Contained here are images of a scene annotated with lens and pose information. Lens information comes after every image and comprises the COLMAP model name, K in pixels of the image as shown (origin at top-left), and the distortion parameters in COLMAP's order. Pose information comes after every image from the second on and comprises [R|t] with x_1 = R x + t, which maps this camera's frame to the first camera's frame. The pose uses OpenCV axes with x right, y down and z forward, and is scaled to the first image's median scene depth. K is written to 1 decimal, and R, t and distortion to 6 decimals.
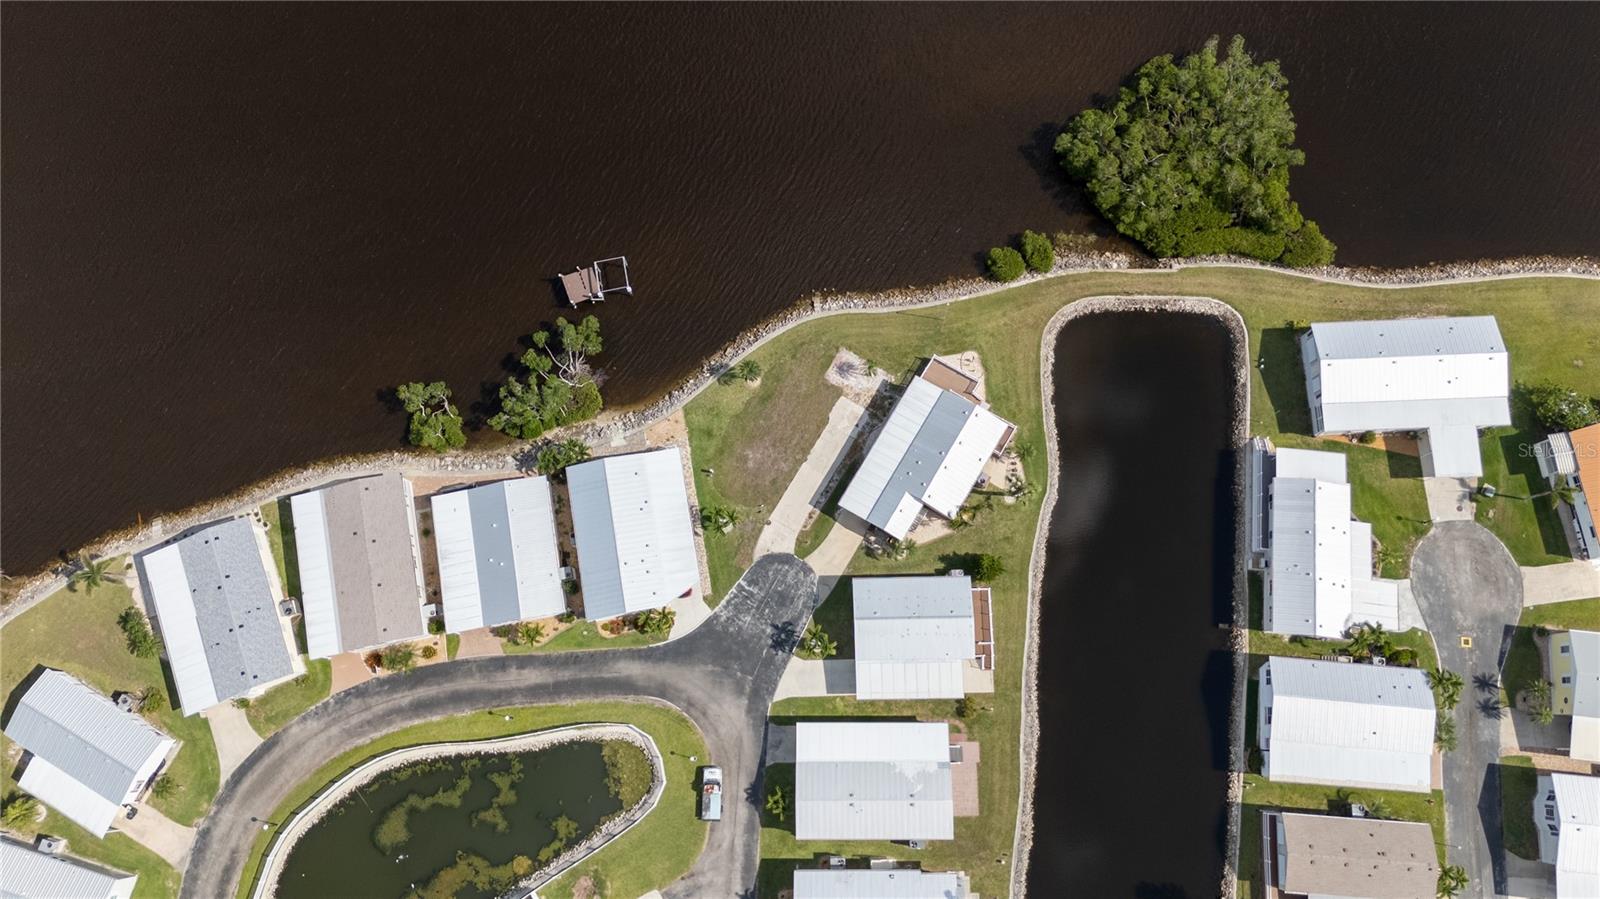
lens RADIAL K [[1177.1, 0, 804.4], [0, 1177.1, 446.8], [0, 0, 1]] dist [0.070566, -0.087456]
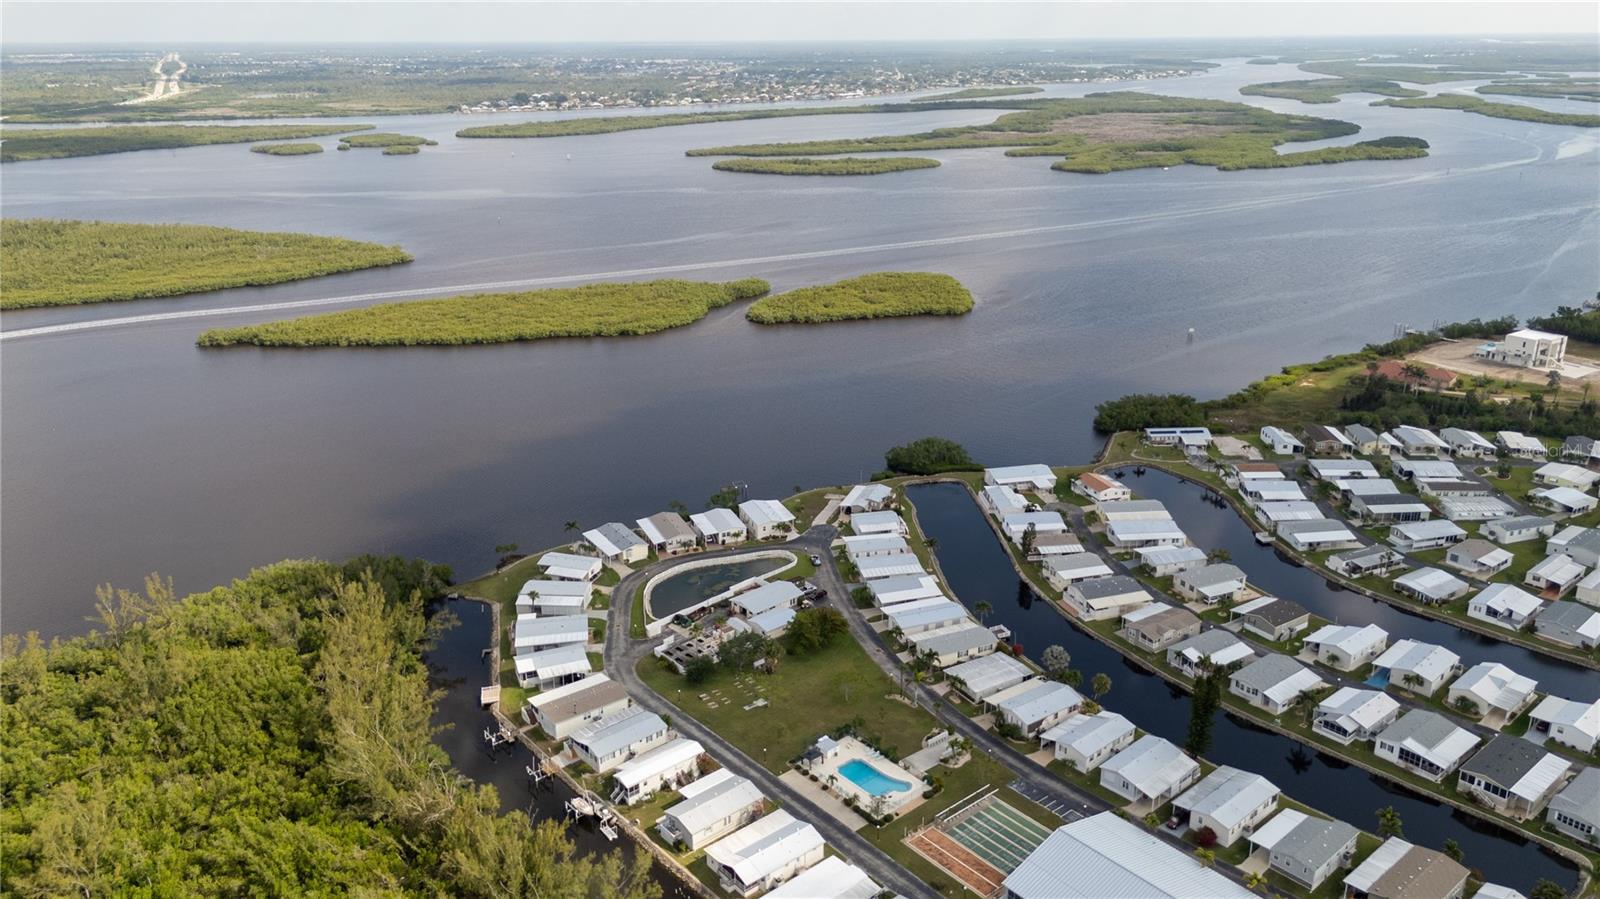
lens RADIAL K [[1177.1, 0, 804.4], [0, 1177.1, 446.8], [0, 0, 1]] dist [0.070566, -0.087456]
pose [[0.980187, -0.044620, 0.192982, -0.559402], [0.187014, 0.529485, -0.827449, 2.176104], [-0.065261, 0.847145, 0.527339, -0.538802]]
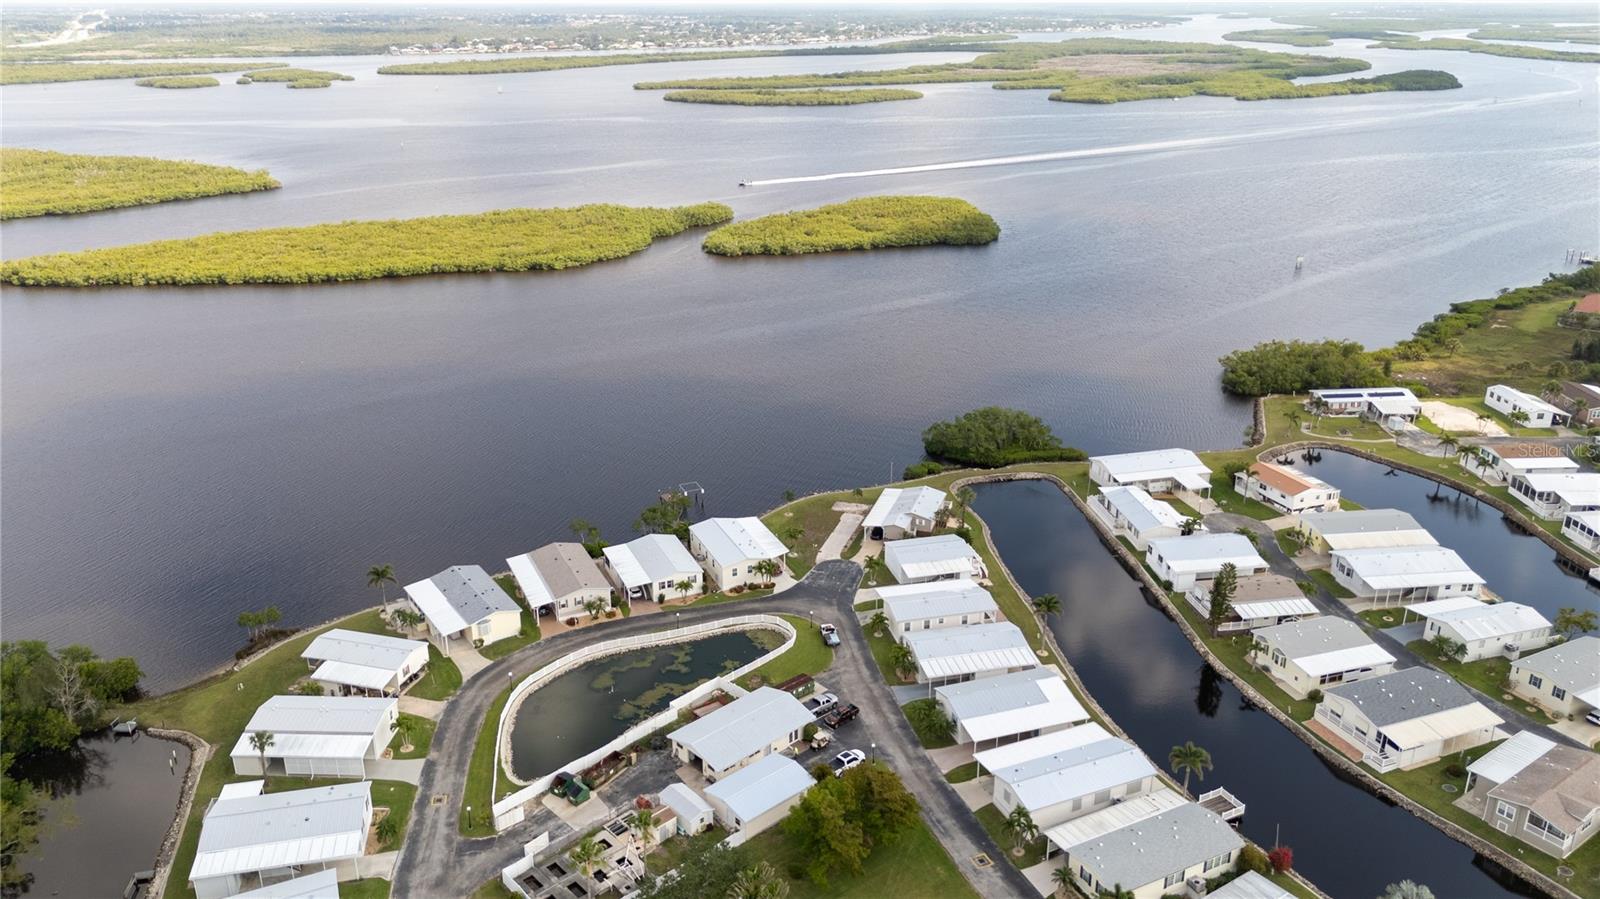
lens RADIAL K [[1177.1, 0, 804.4], [0, 1177.1, 446.8], [0, 0, 1]] dist [0.070566, -0.087456]
pose [[0.972903, -0.059152, 0.223517, -0.388713], [0.218696, 0.549184, -0.806579, 1.233653], [-0.075041, 0.833605, 0.547239, 0.043919]]
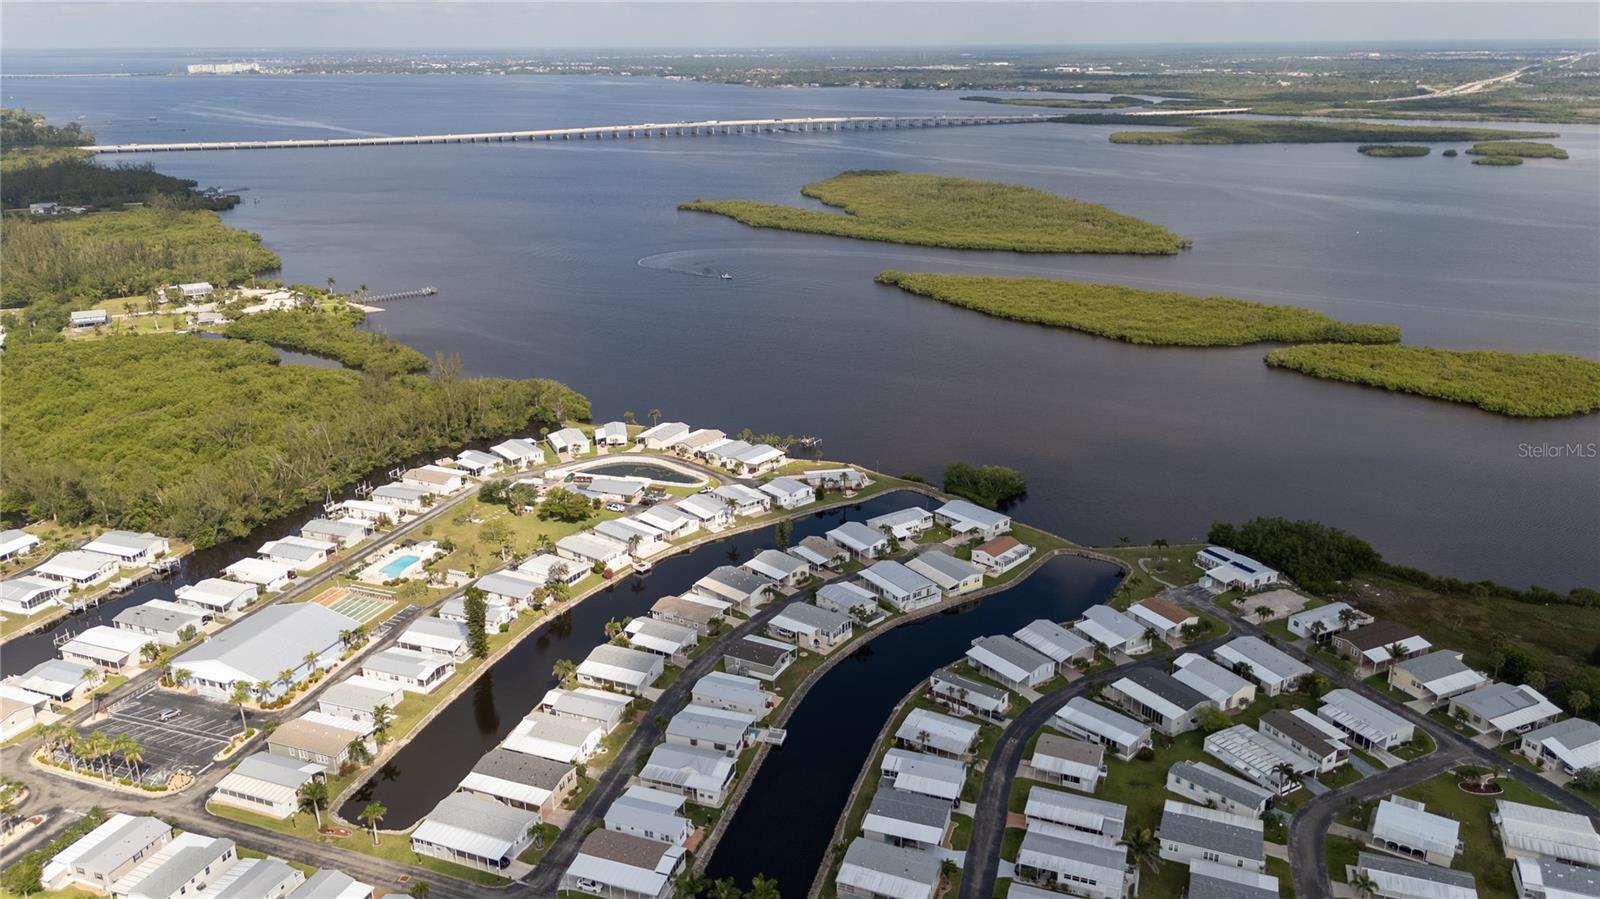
lens RADIAL K [[1177.1, 0, 804.4], [0, 1177.1, 446.8], [0, 0, 1]] dist [0.070566, -0.087456]
pose [[0.642341, 0.268382, -0.717892, 2.198373], [-0.747793, 0.424714, -0.510317, 1.565412], [0.167939, 0.864632, 0.473506, -0.511613]]
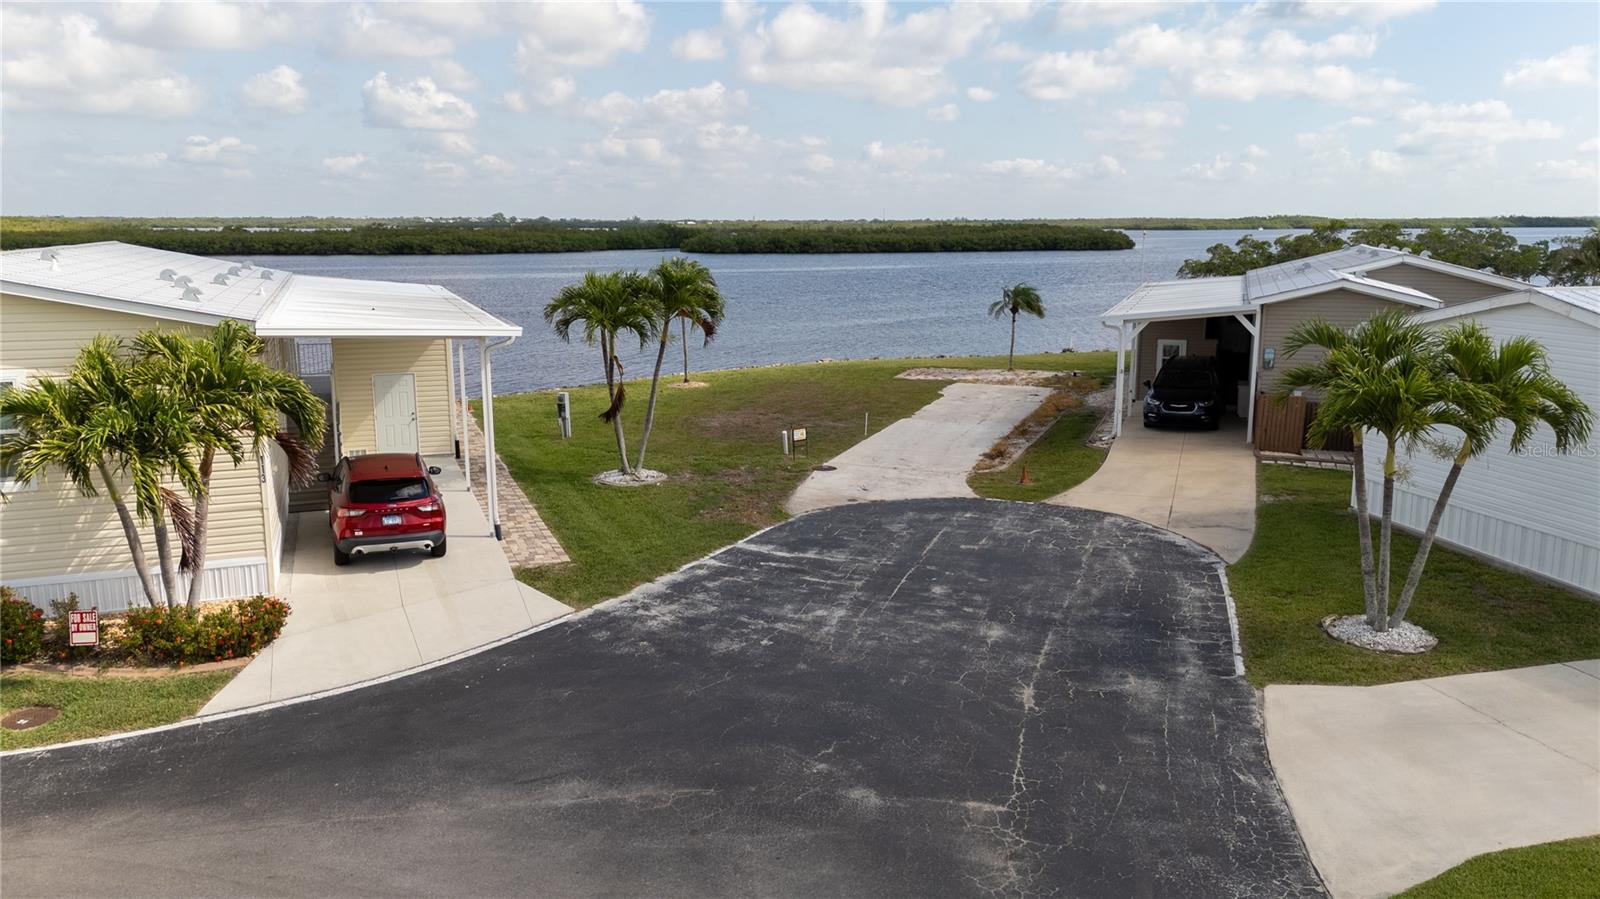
lens RADIAL K [[1181.8, 0, 800.0], [0, 1181.8, 449.5], [0, 0, 1]] dist [0.079675, -0.092351]
pose [[0.981792, -0.010912, 0.189647, -0.078108], [0.177835, 0.403771, -0.897410, 0.264788], [-0.066782, 0.914795, 0.398359, 0.911847]]
